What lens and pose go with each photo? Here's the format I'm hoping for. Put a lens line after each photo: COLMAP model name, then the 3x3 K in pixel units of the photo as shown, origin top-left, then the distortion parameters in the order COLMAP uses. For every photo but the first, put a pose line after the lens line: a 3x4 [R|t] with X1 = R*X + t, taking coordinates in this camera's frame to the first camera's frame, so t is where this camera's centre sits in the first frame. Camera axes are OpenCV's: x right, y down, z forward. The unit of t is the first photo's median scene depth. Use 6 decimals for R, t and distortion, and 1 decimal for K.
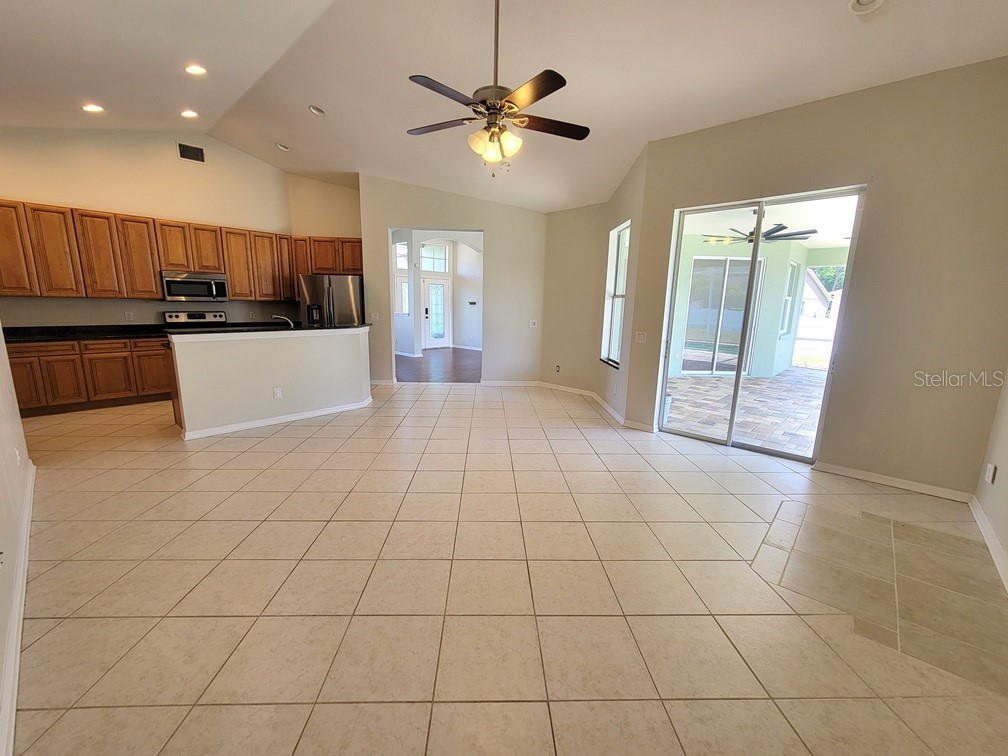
lens RADIAL K [[411.9, 0, 501.6], [0, 411.9, 383.7], [0, 0, 1]] dist [0.002024, -0.000212]
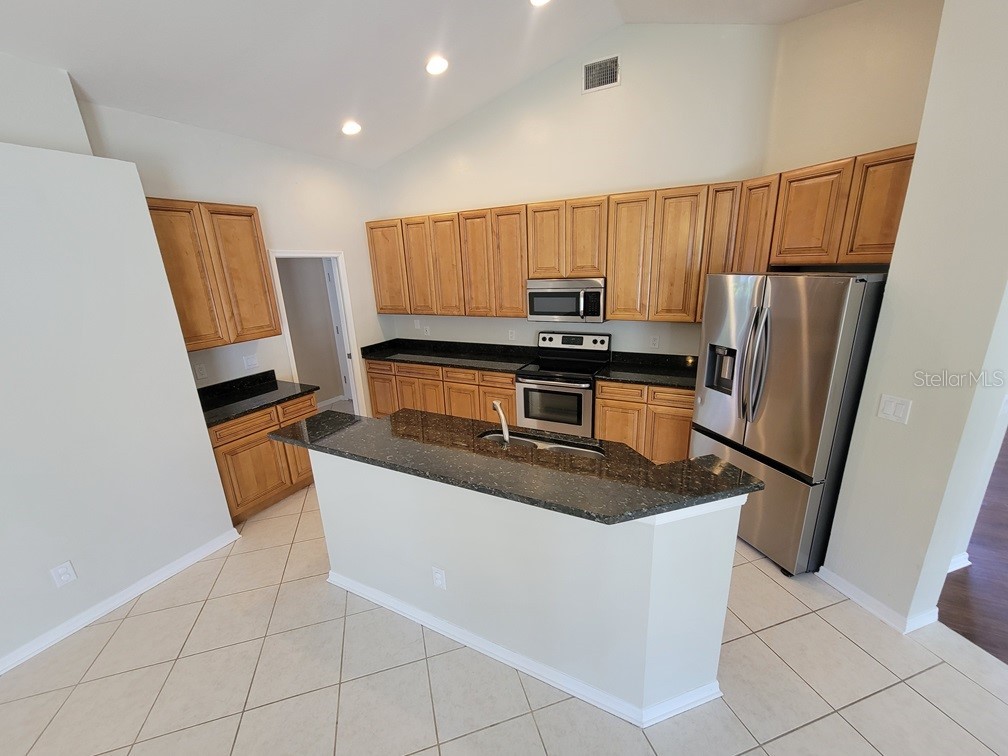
lens RADIAL K [[411.9, 0, 501.6], [0, 411.9, 383.7], [0, 0, 1]] dist [0.002024, -0.000212]
pose [[0.258743, 0.243188, -0.934832, -0.118238], [-0.142815, 0.966784, 0.211972, -0.227076], [0.955330, 0.078661, 0.284880, 0.715489]]
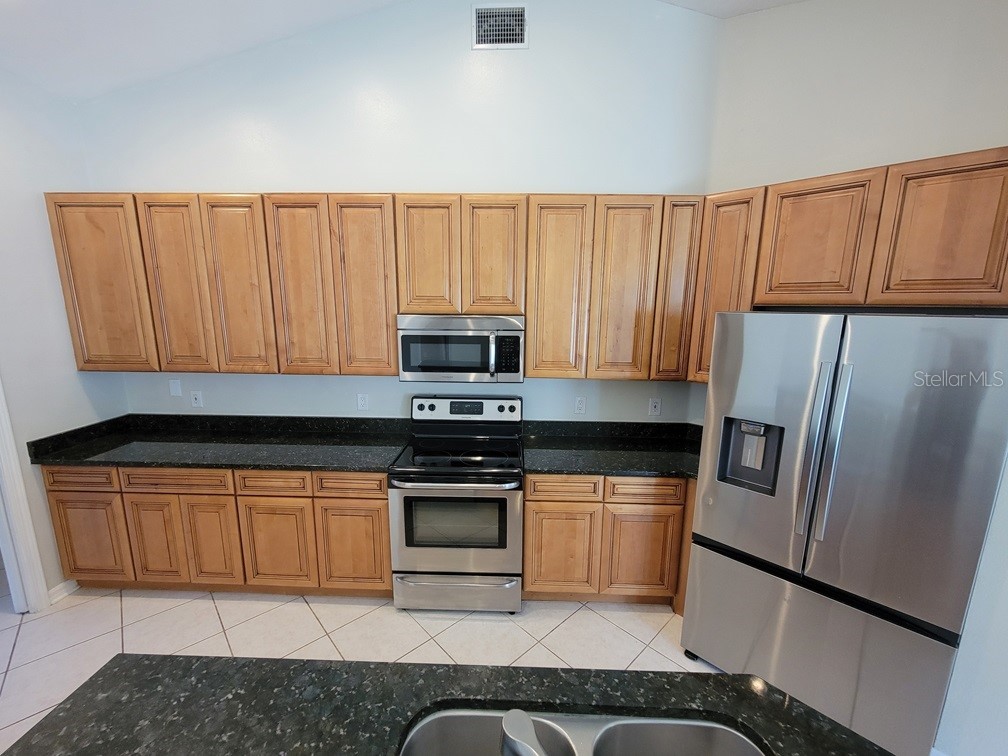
lens RADIAL K [[411.9, 0, 501.6], [0, 411.9, 383.7], [0, 0, 1]] dist [0.002024, -0.000212]
pose [[0.659567, 0.126031, -0.741004, -0.392419], [-0.143202, 0.988855, 0.040723, -0.218373], [0.737878, 0.079254, 0.670264, 0.740288]]
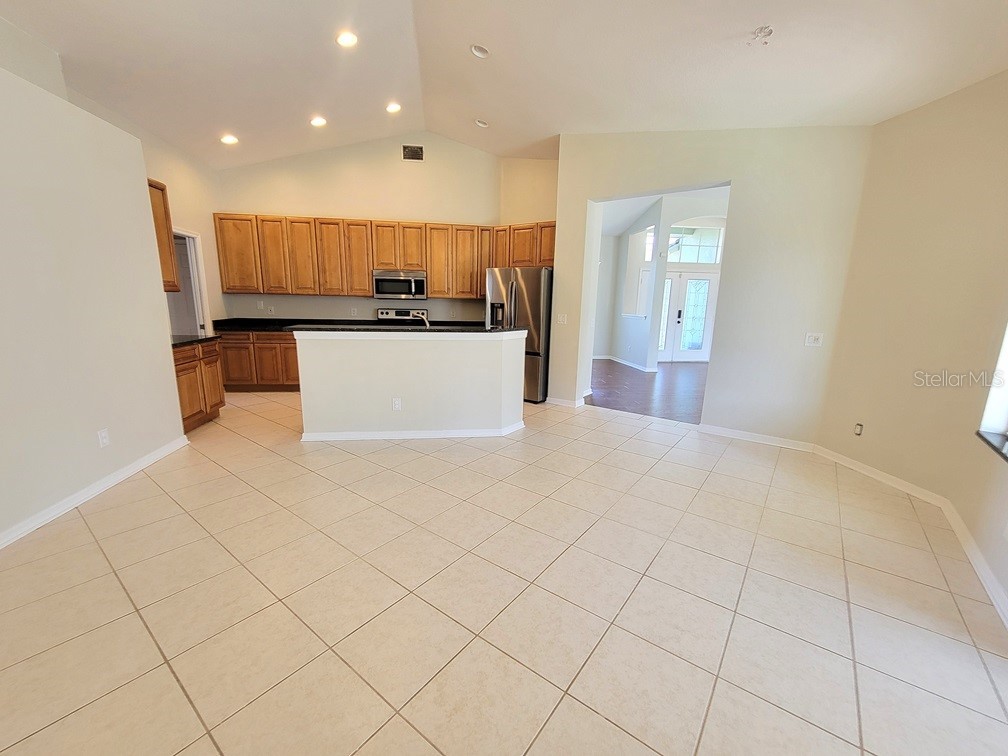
lens RADIAL K [[411.9, 0, 501.6], [0, 411.9, 383.7], [0, 0, 1]] dist [0.002024, -0.000212]
pose [[0.775906, 0.124739, -0.618393, 0.114584], [-0.128854, 0.990927, 0.038210, -0.062012], [0.617548, 0.050035, 0.784940, 0.360104]]
